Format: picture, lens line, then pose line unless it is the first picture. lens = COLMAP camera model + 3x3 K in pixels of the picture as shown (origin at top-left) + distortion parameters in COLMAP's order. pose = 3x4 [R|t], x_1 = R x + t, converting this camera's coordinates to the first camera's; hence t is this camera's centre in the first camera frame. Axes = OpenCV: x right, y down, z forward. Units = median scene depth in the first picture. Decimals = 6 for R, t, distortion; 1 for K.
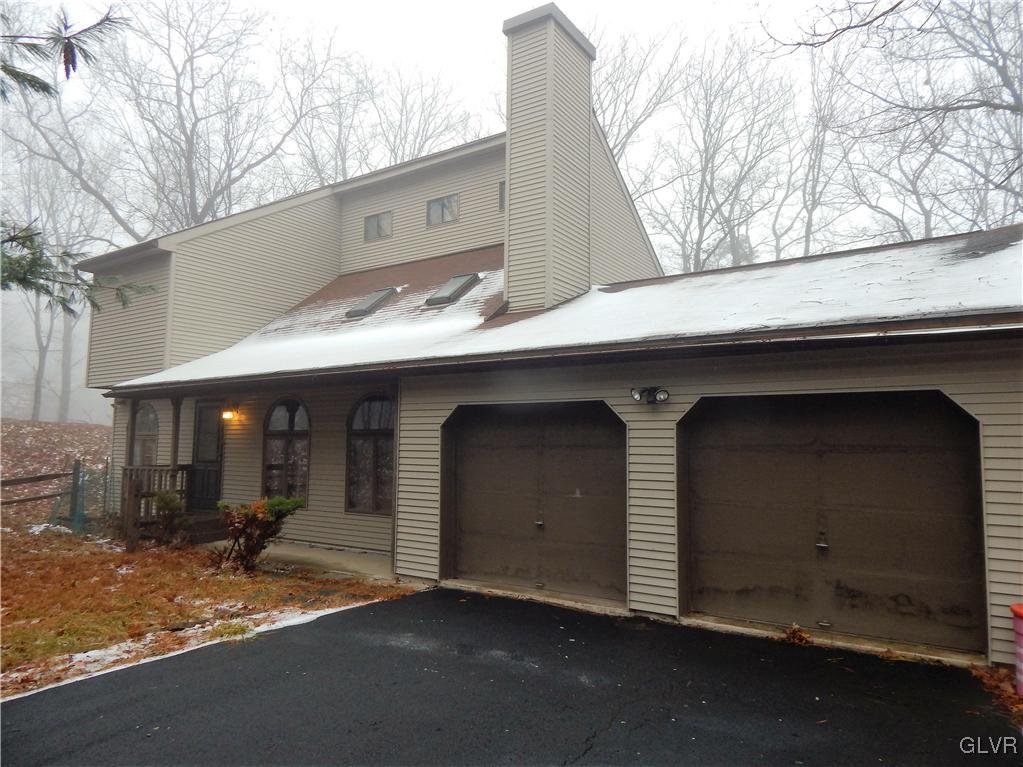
lens RADIAL K [[664.4, 0, 511.5], [0, 664.4, 383.5], [0, 0, 1]] dist [-0.004406, -0.001921]
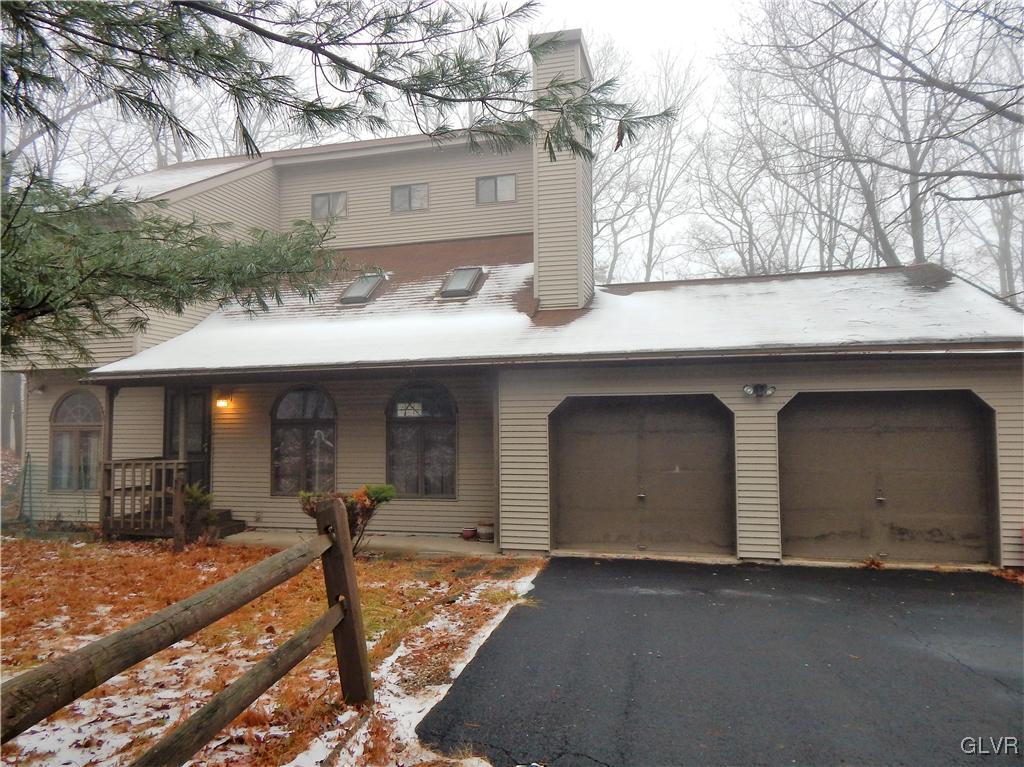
lens RADIAL K [[688.5, 0, 514.9], [0, 688.5, 380.3], [0, 0, 1]] dist [-0.004008, -0.001248]
pose [[0.945623, 0.005901, 0.325212, -0.687191], [-0.014460, 0.999610, 0.023909, -0.027435], [-0.324944, -0.027311, 0.945339, -0.105296]]
